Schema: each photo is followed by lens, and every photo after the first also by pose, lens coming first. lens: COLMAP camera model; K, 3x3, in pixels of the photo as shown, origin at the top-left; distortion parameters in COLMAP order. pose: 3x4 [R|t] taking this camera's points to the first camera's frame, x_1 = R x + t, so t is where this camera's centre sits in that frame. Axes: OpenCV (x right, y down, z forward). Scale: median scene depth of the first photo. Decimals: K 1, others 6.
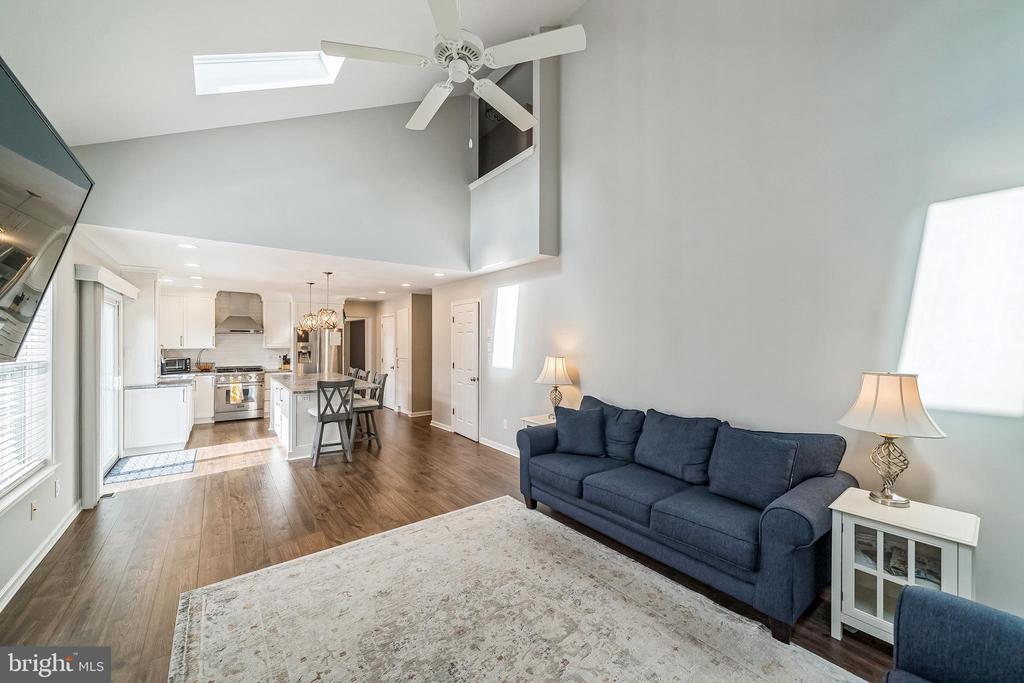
lens RADIAL K [[392.2, 0, 507.4], [0, 392.2, 338.8], [0, 0, 1]] dist [0.002004, 0.000043]
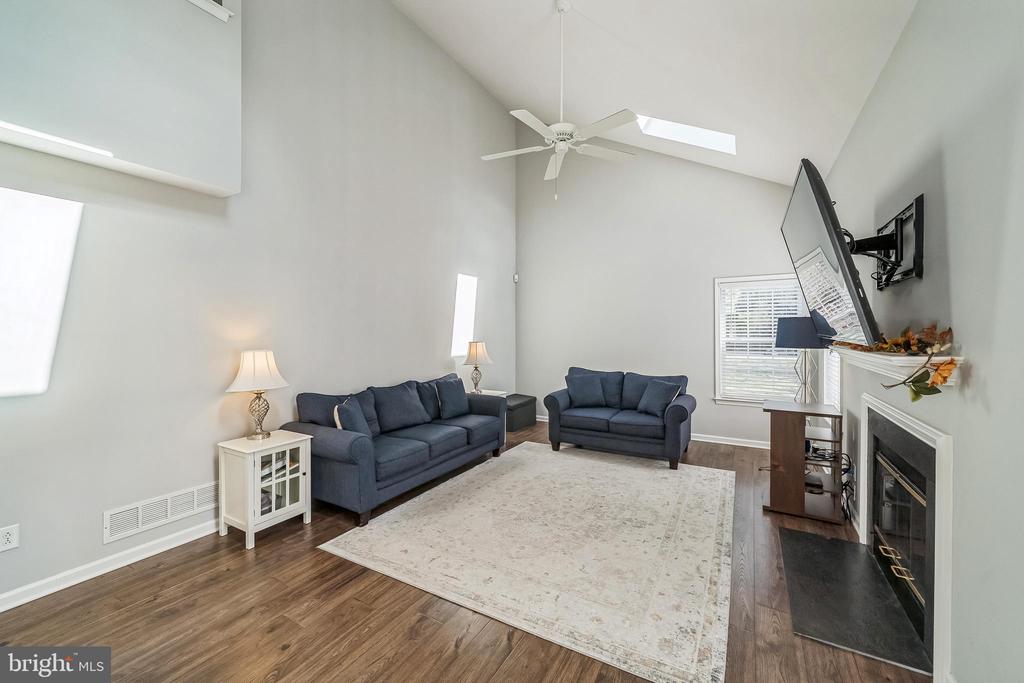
lens RADIAL K [[409.5, 0, 507.5], [0, 409.5, 335.6], [0, 0, 1]] dist [-0.000108, 0.000003]
pose [[-0.390106, -0.012431, 0.920686, -0.660790], [-0.007568, 0.999918, 0.010294, 0.008469], [-0.920739, -0.002952, -0.390168, 0.802084]]
